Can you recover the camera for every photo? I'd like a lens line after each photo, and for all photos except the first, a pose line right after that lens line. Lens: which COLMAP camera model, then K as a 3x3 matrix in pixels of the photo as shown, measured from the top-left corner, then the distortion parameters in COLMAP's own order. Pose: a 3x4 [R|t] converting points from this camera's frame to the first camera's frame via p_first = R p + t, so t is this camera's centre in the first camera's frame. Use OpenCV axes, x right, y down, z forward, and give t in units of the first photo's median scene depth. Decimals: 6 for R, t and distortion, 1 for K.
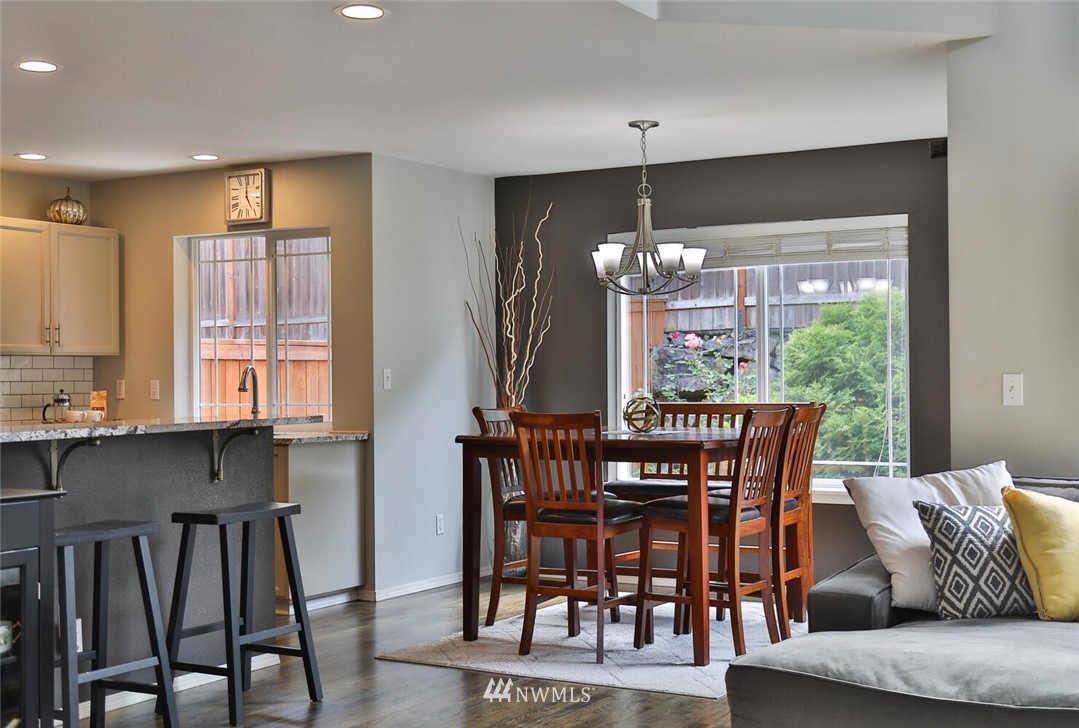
lens RADIAL K [[1422.9, 0, 539.5], [0, 1422.9, 364.0], [0, 0, 1]] dist [0.013027, 0.029073]
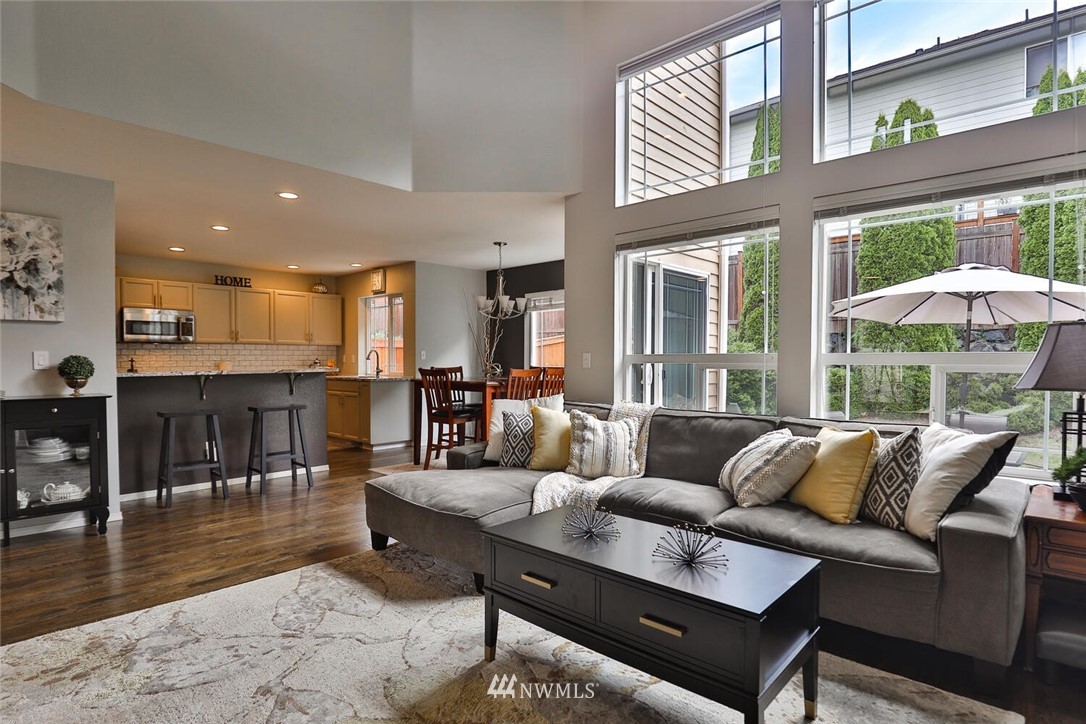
lens RADIAL K [[562.0, 0, 543.0], [0, 562.0, 362.0], [0, 0, 1]] dist [-0.001958, -0.000586]
pose [[0.975854, 0.010363, -0.218178, 0.290979], [-0.007096, 0.999851, 0.015750, 0.005584], [0.218308, -0.013821, 0.975782, 0.112009]]
